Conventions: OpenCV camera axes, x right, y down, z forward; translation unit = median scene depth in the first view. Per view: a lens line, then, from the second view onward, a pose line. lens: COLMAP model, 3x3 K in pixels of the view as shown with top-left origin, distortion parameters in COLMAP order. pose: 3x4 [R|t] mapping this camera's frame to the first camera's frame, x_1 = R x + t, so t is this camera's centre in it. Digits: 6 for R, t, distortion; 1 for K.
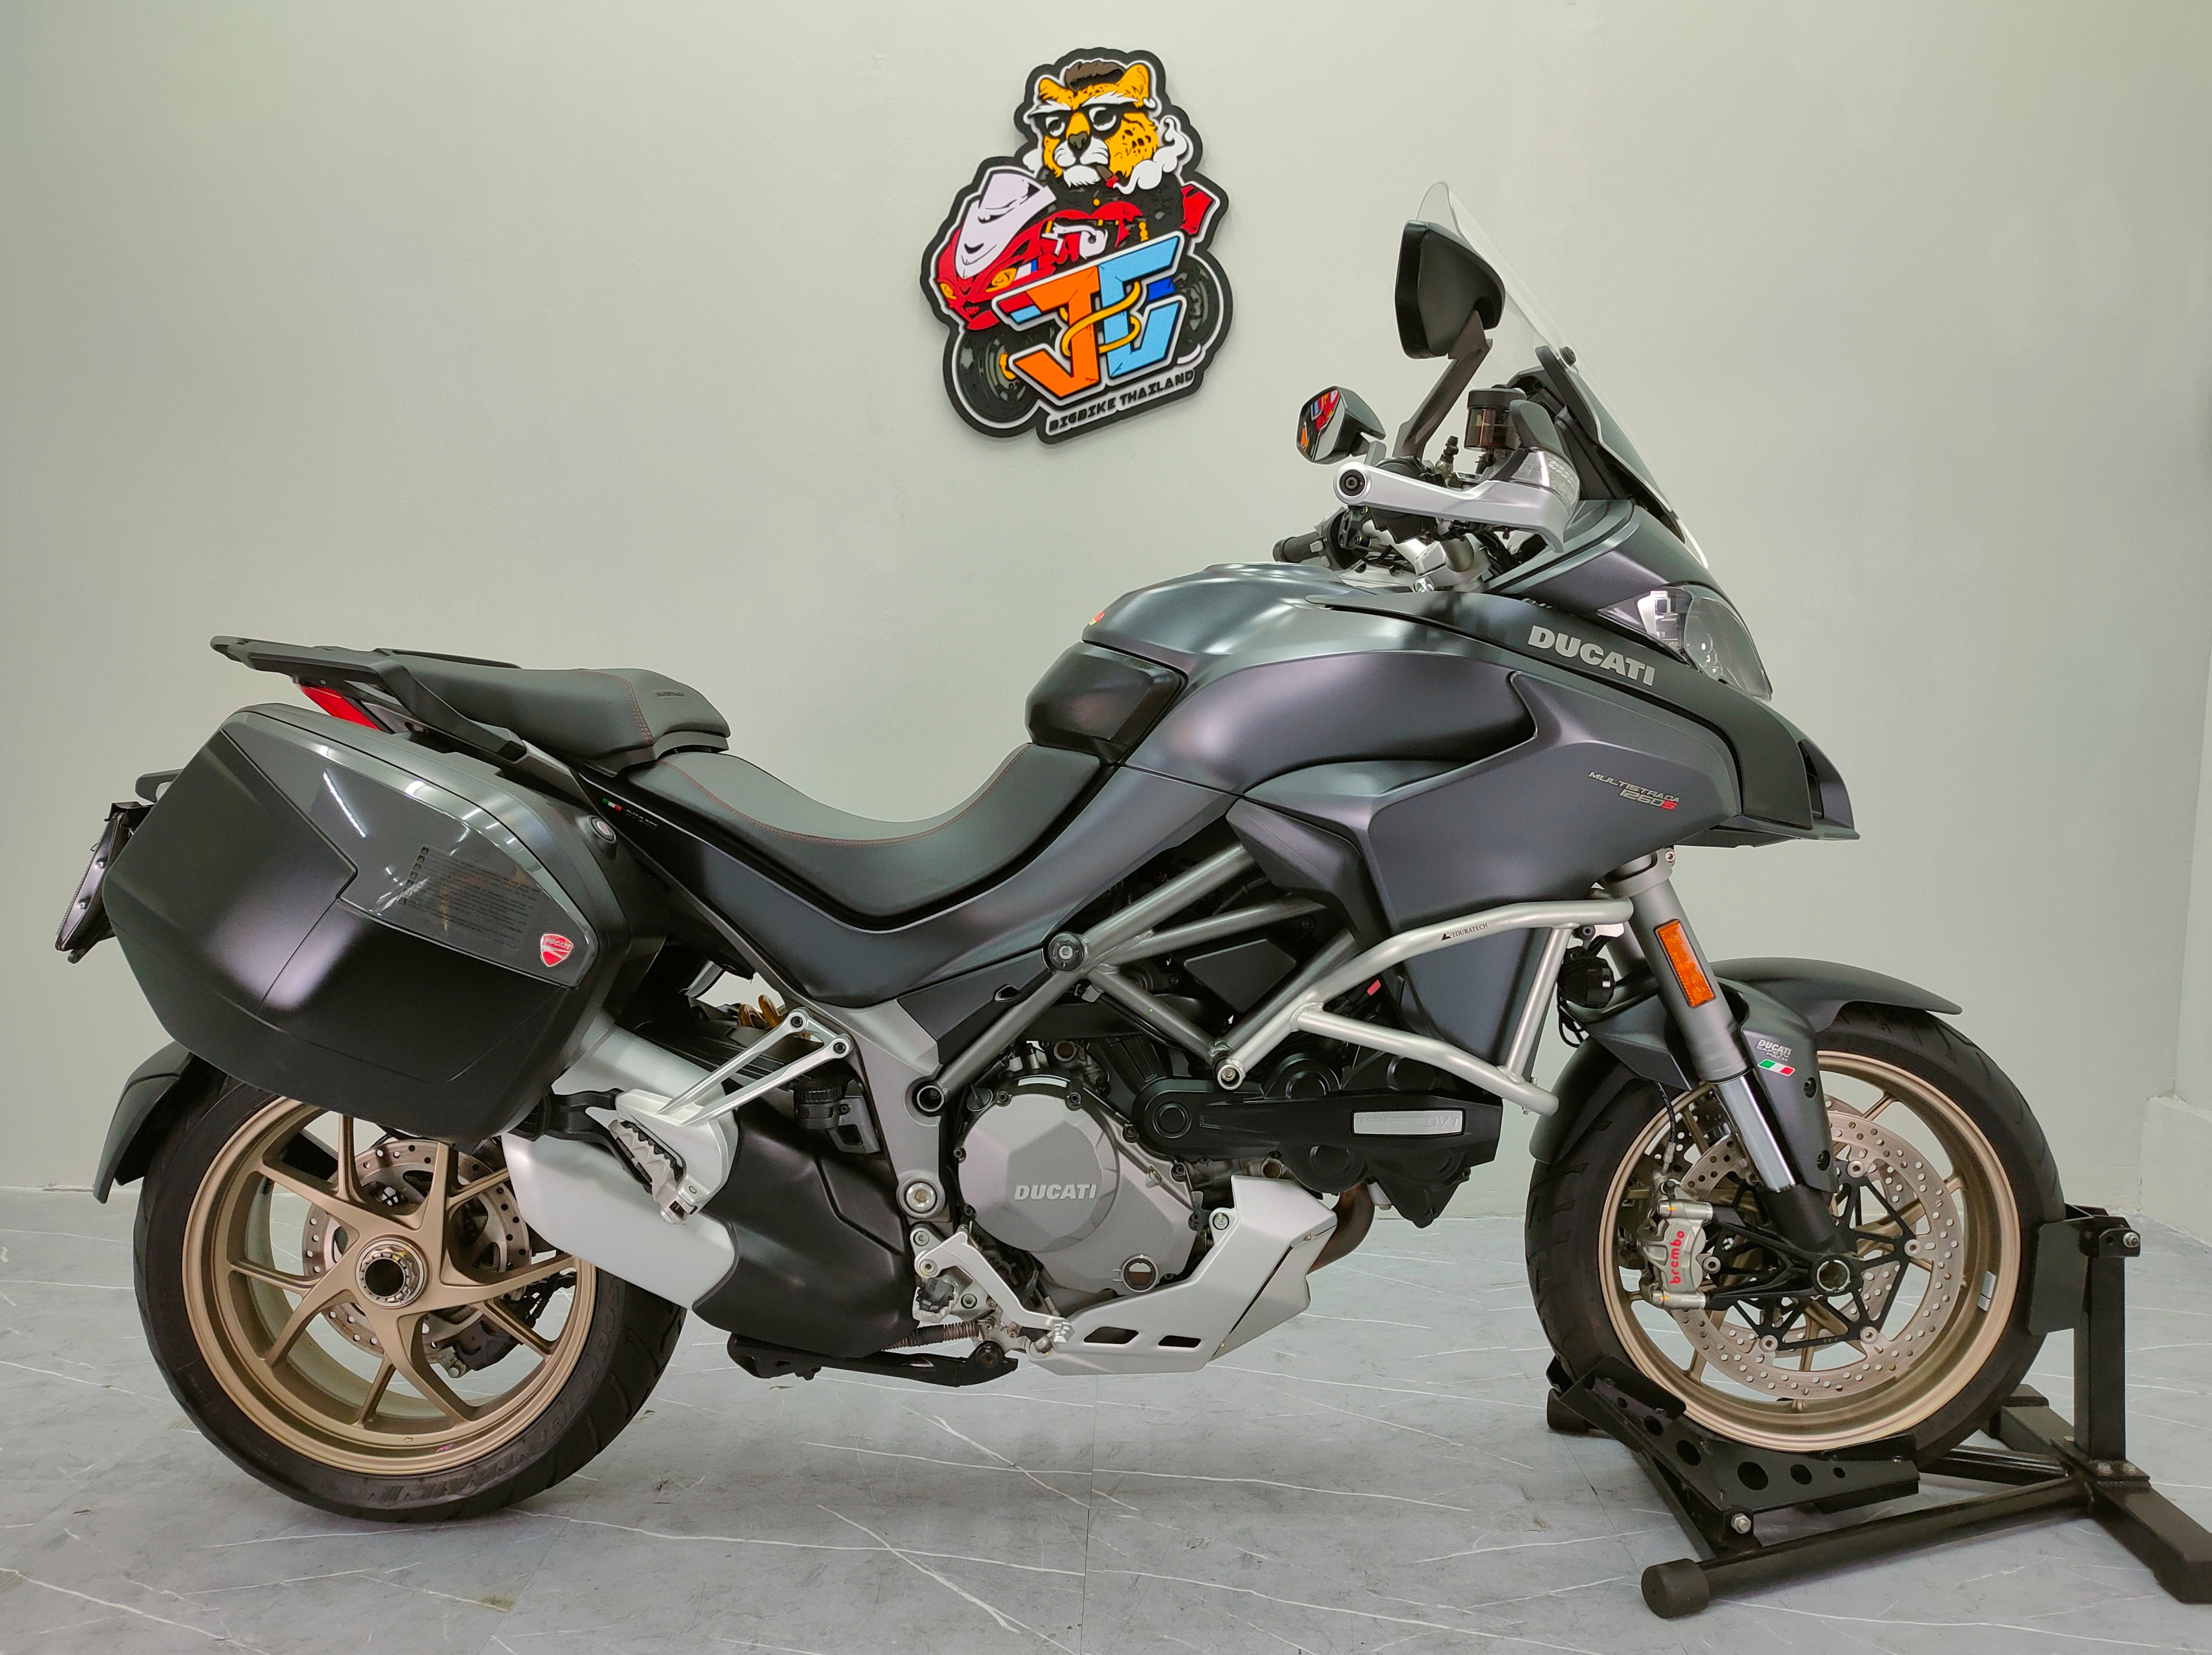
lens RADIAL K [[1727.1, 0, 1106.0], [0, 1727.1, 827.5], [0, 0, 1]] dist [0.004262, -0.006173]
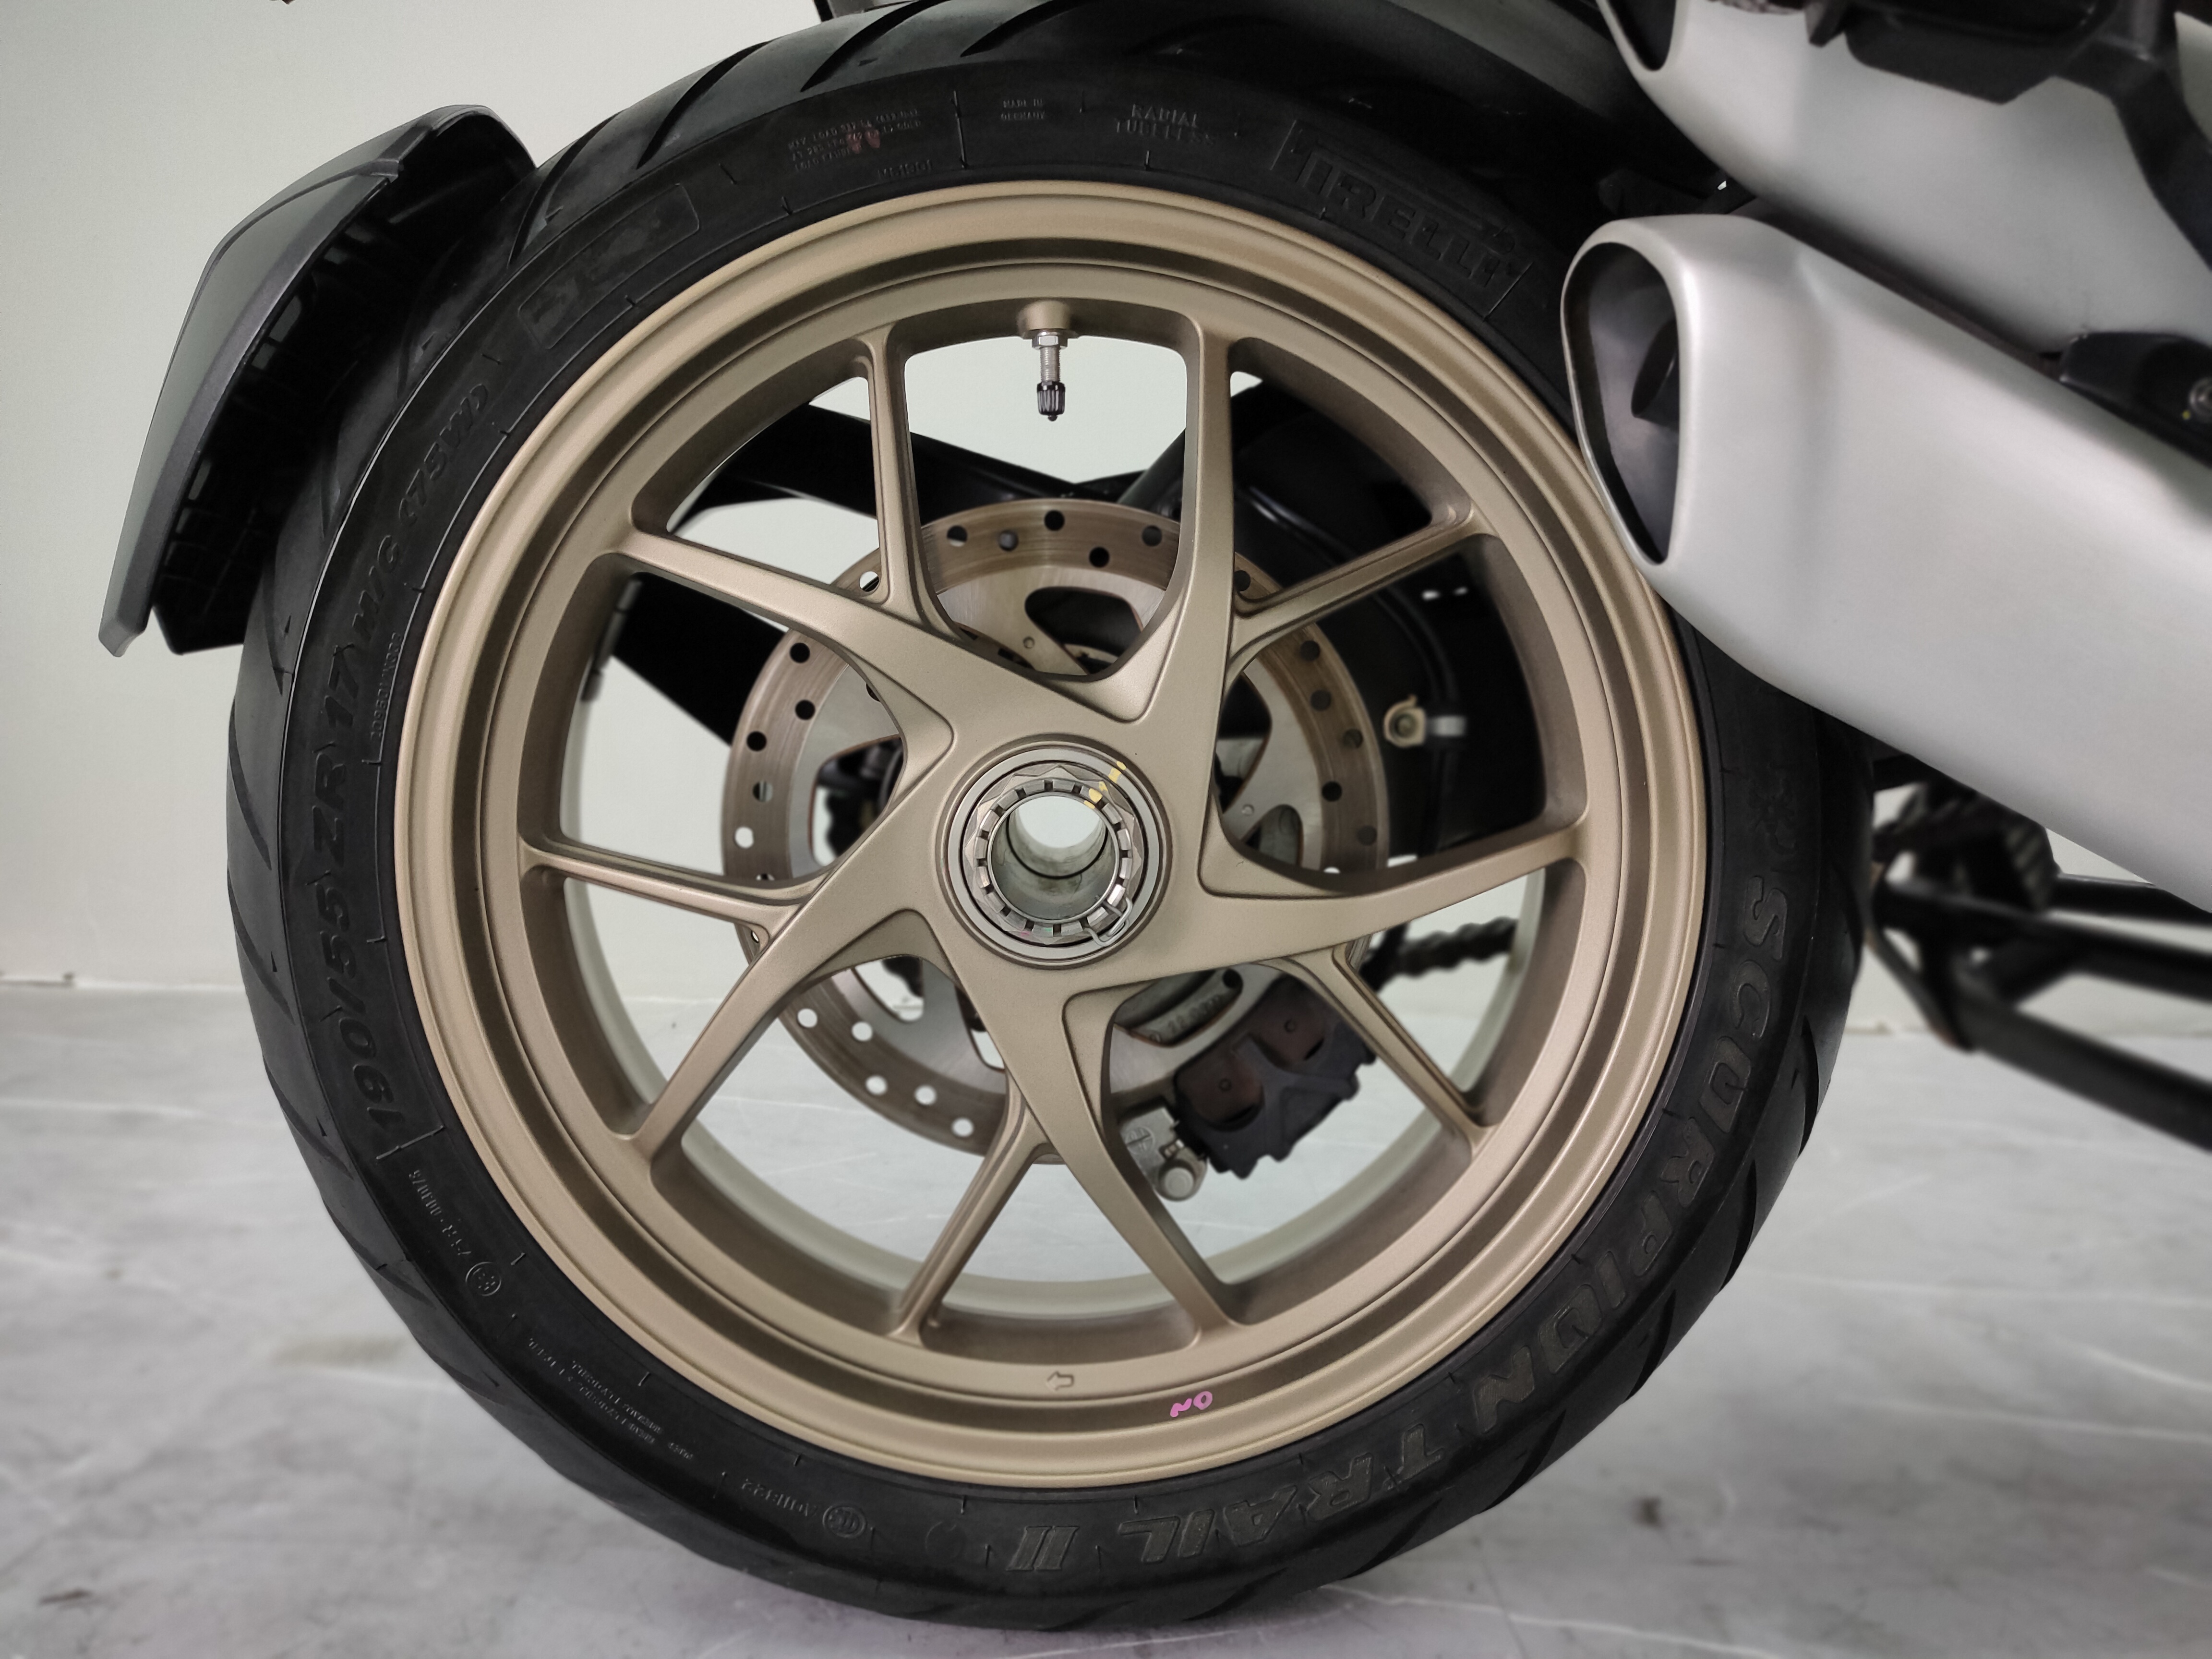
lens RADIAL K [[1727.1, 0, 1106.0], [0, 1727.1, 829.5], [0, 0, 1]] dist [0.004262, -0.006173]
pose [[0.999731, 0.006413, 0.022309, -0.396288], [-0.006719, 0.999884, 0.013634, 0.239543], [-0.022219, -0.013780, 0.999658, 0.658107]]
